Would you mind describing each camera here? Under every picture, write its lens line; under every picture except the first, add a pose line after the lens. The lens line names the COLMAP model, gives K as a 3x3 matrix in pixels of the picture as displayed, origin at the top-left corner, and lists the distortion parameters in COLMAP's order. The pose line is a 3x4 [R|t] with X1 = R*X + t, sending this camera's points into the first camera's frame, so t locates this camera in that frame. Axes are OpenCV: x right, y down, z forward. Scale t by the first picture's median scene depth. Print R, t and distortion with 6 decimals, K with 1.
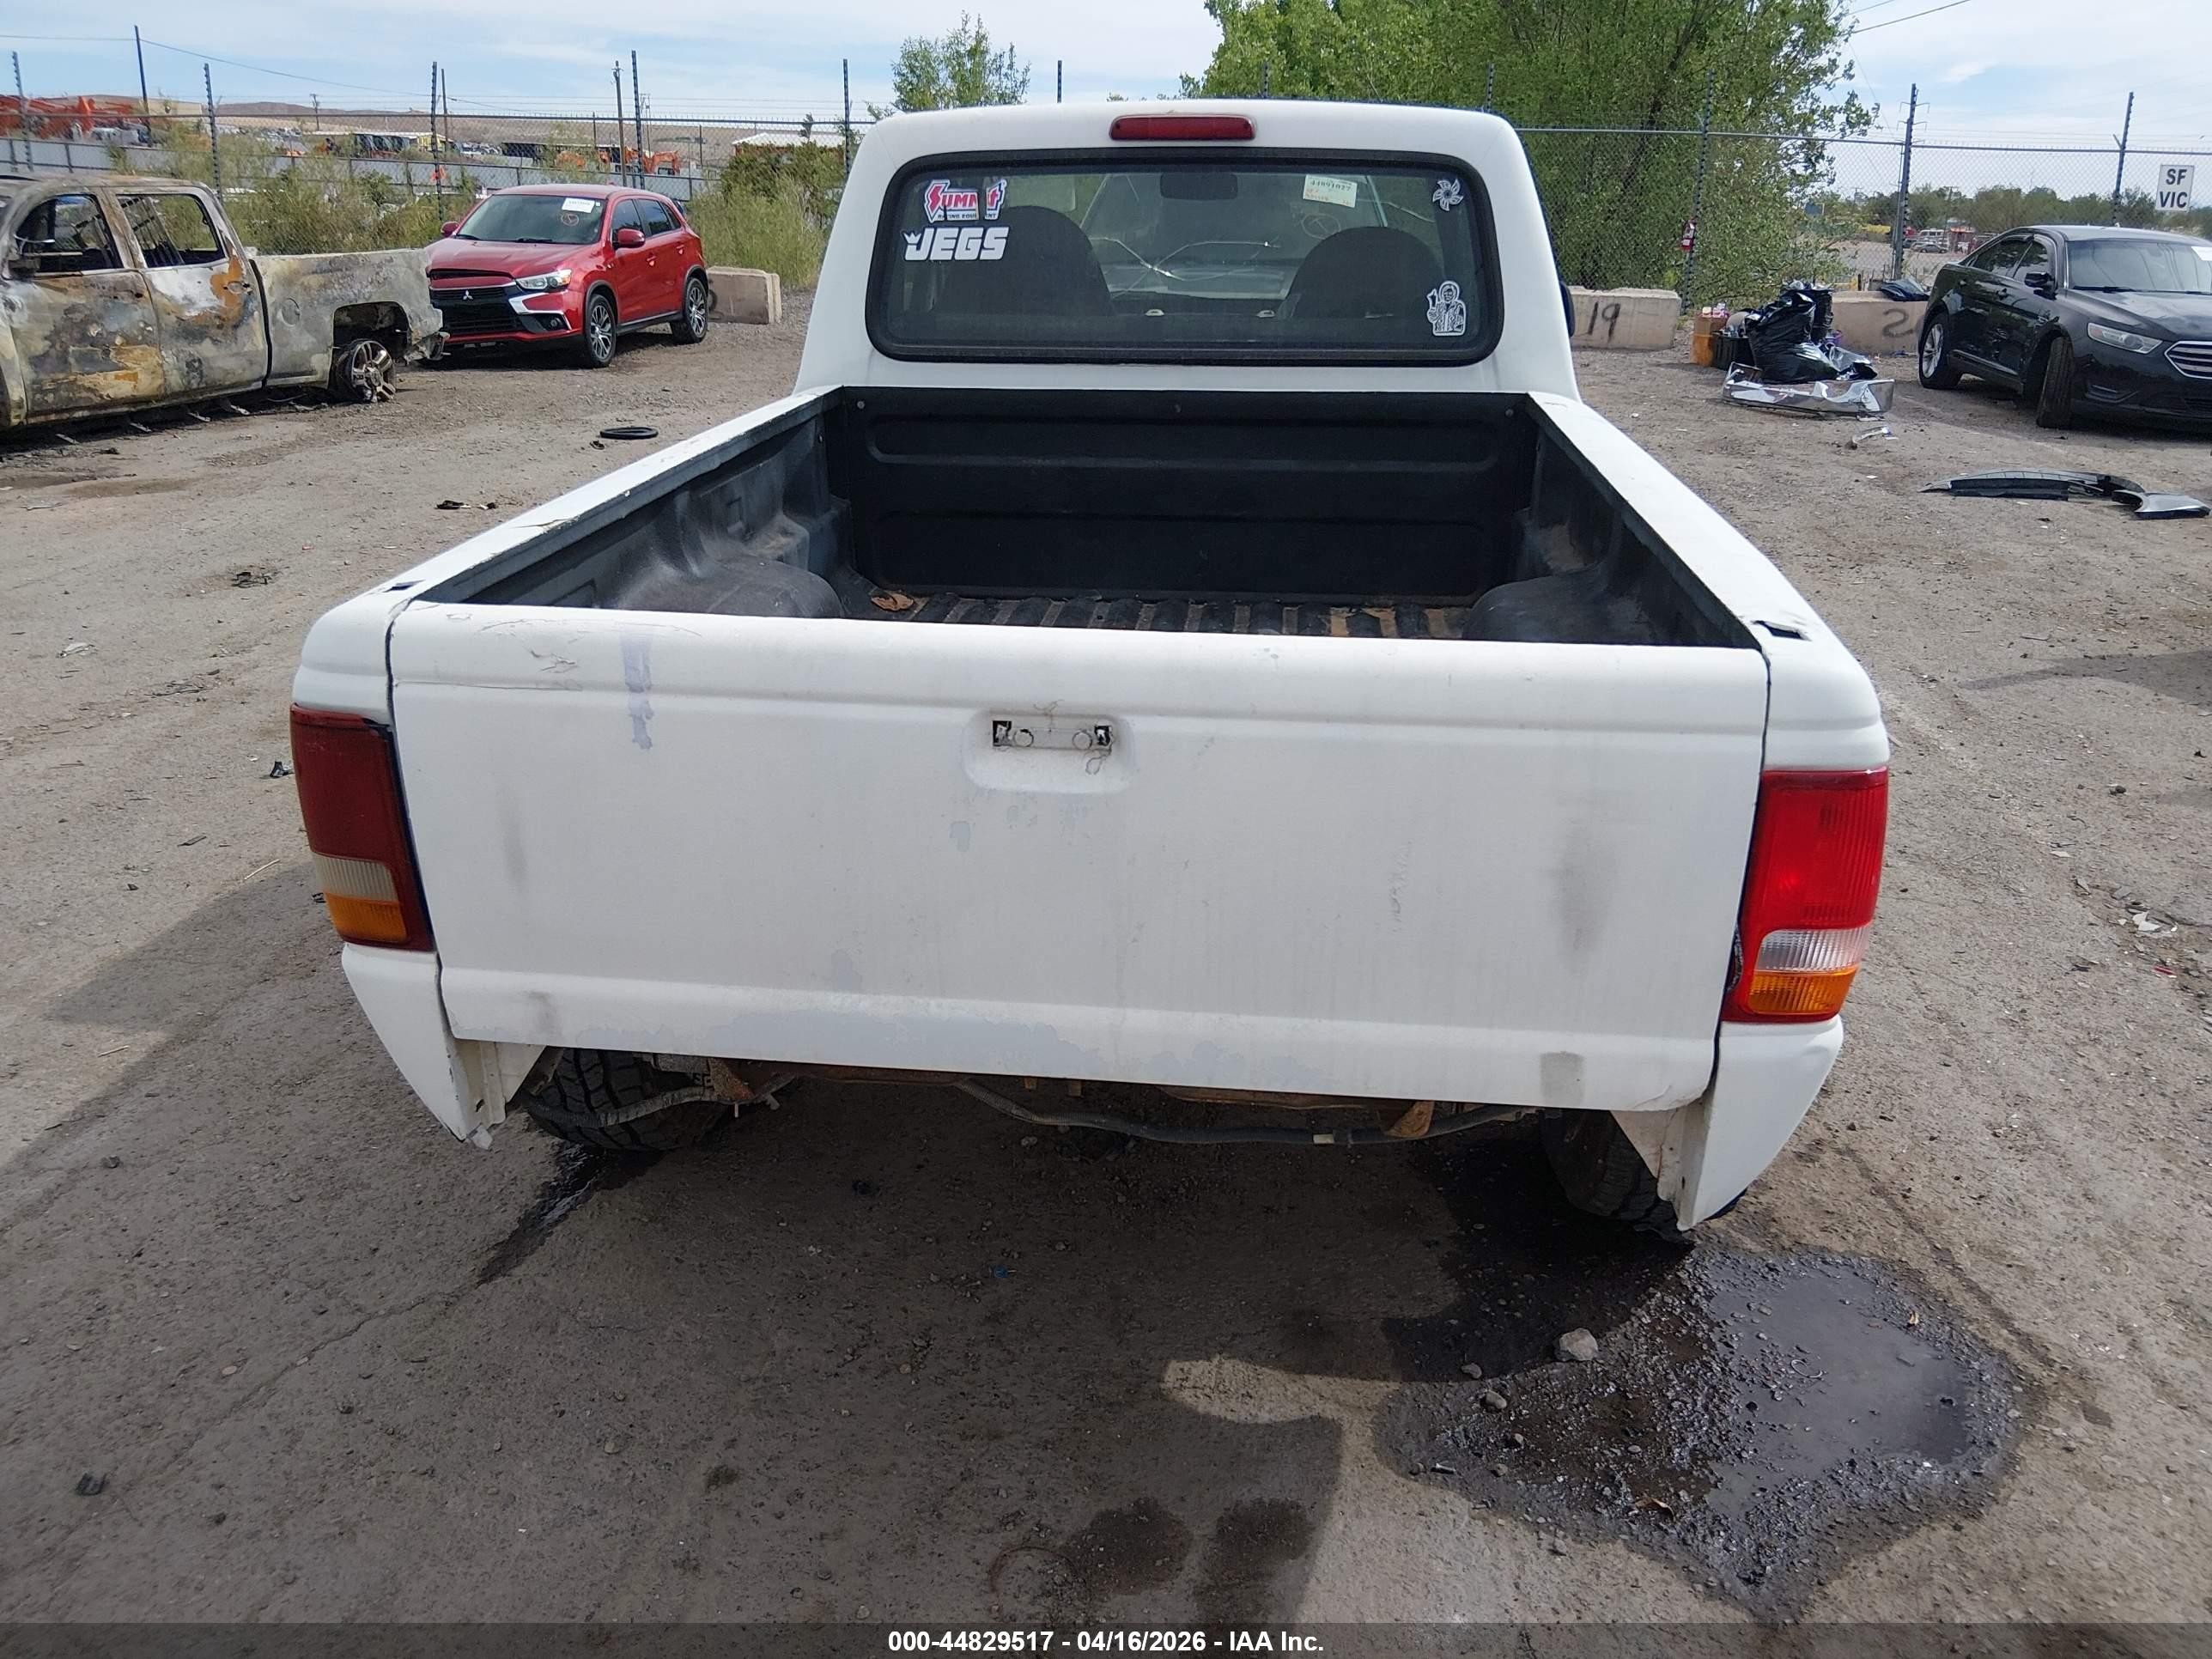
lens RADIAL K [[1655.8, 0, 1094.0], [0, 1655.8, 866.3], [0, 0, 1]] dist [0.077484, -0.124076]
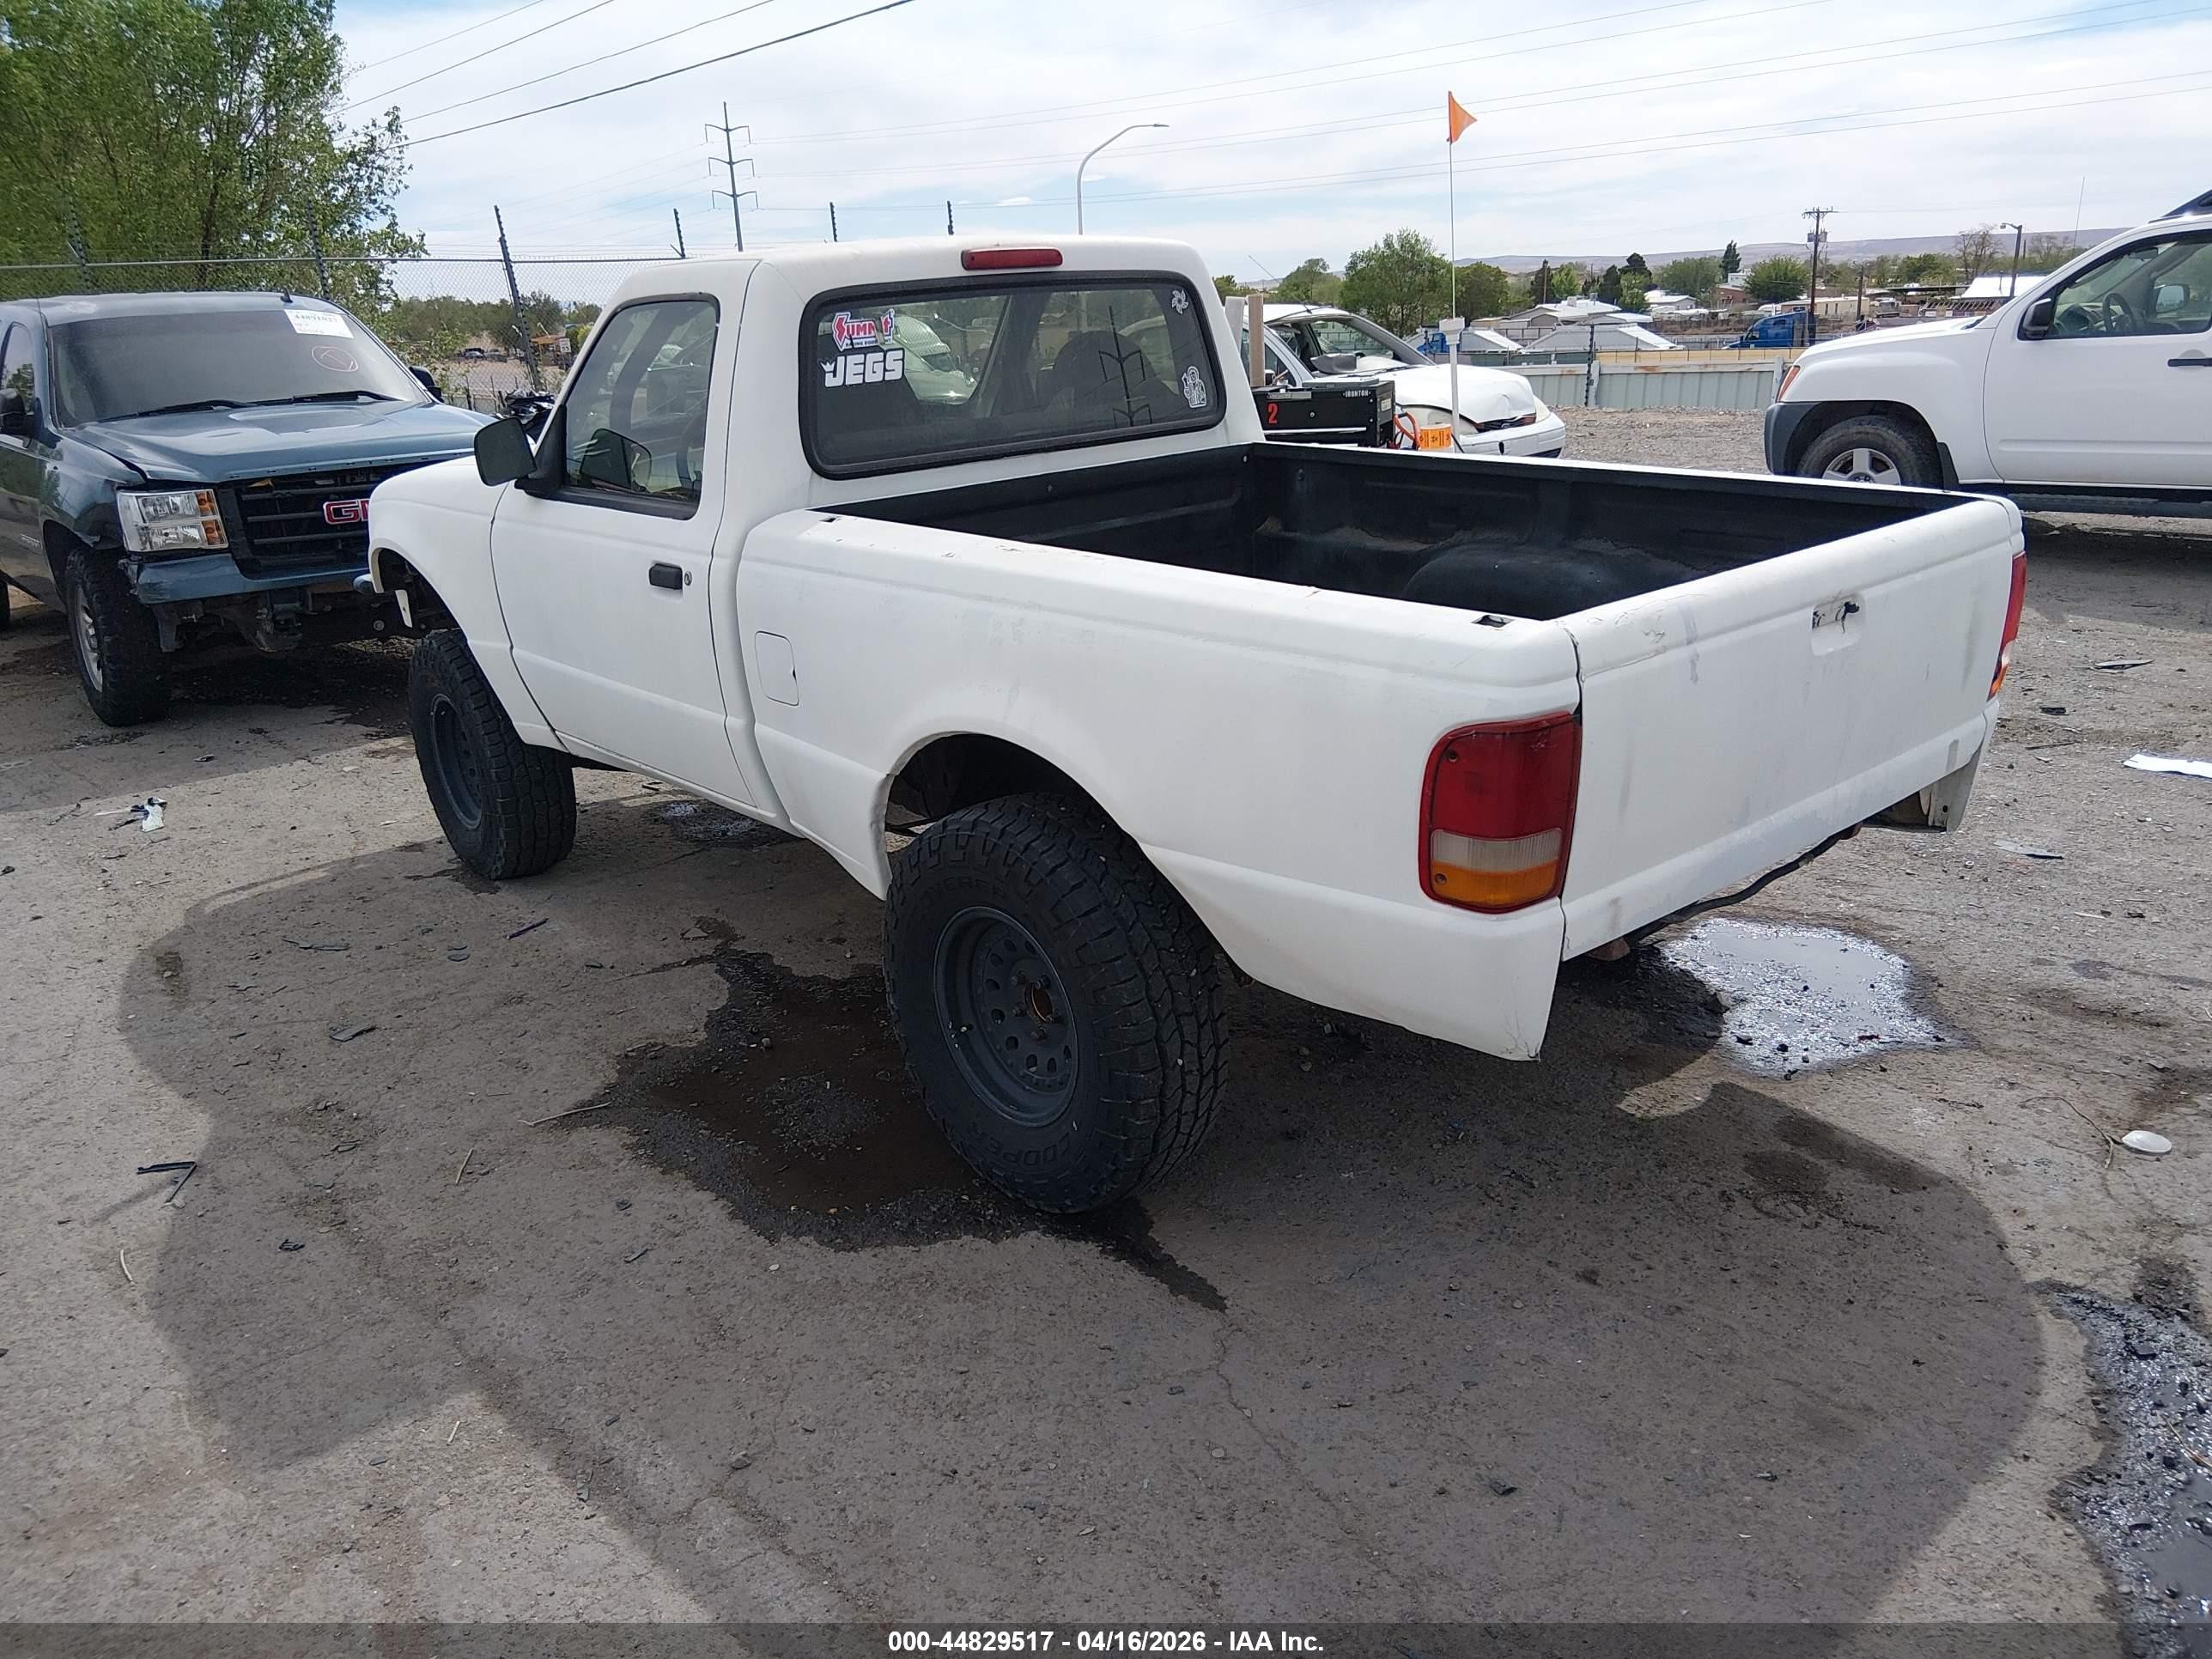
lens RADIAL K [[1655.8, 0, 1114.5], [0, 1655.8, 845.1], [0, 0, 1]] dist [0.077484, -0.124076]
pose [[0.664575, -0.276022, 0.694371, -0.925408], [0.325643, 0.943369, 0.063333, -0.109271], [-0.672530, 0.184027, 0.716825, 0.194169]]
